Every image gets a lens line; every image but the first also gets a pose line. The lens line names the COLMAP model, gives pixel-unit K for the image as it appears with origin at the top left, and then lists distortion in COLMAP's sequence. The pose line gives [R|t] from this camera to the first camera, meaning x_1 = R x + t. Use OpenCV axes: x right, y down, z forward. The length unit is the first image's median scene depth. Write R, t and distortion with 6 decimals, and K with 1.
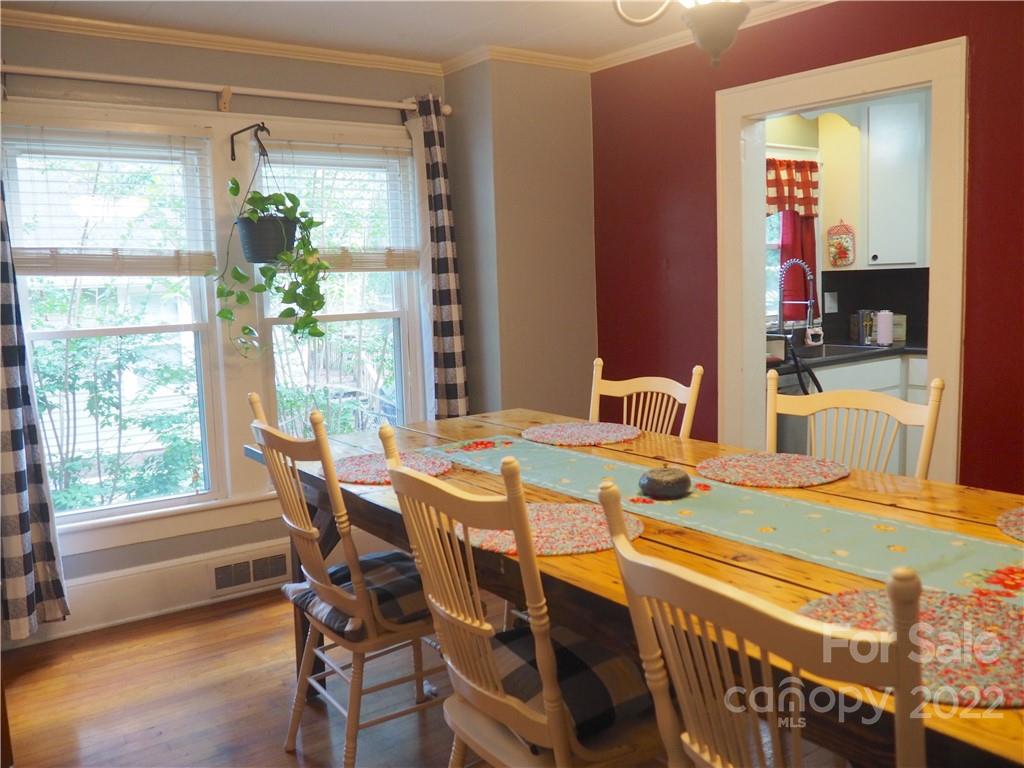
lens RADIAL K [[853.3, 0, 512.1], [0, 853.3, 384.4], [0, 0, 1]] dist [-0.065198, 0.024420]
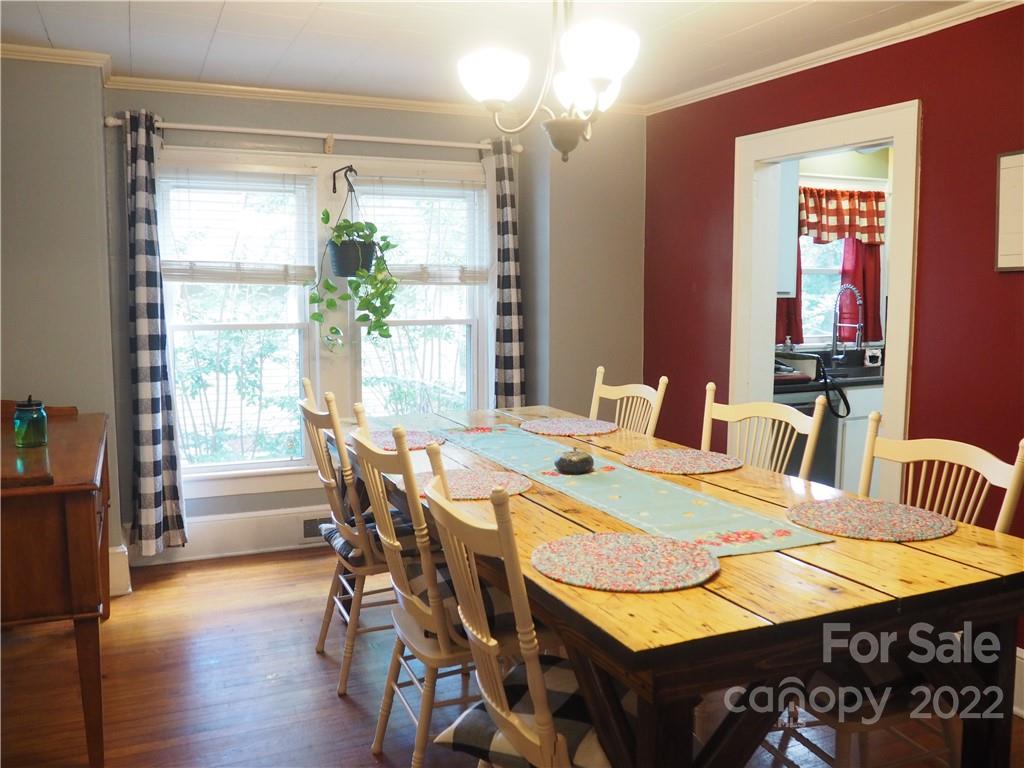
lens RADIAL K [[853.3, 0, 510.9], [0, 853.3, 383.4], [0, 0, 1]] dist [-0.065198, 0.024420]
pose [[0.978691, 0.054426, -0.197992, 0.190338], [-0.055646, 0.998450, -0.000601, 0.000532], [0.197652, 0.011606, 0.980203, -0.172321]]
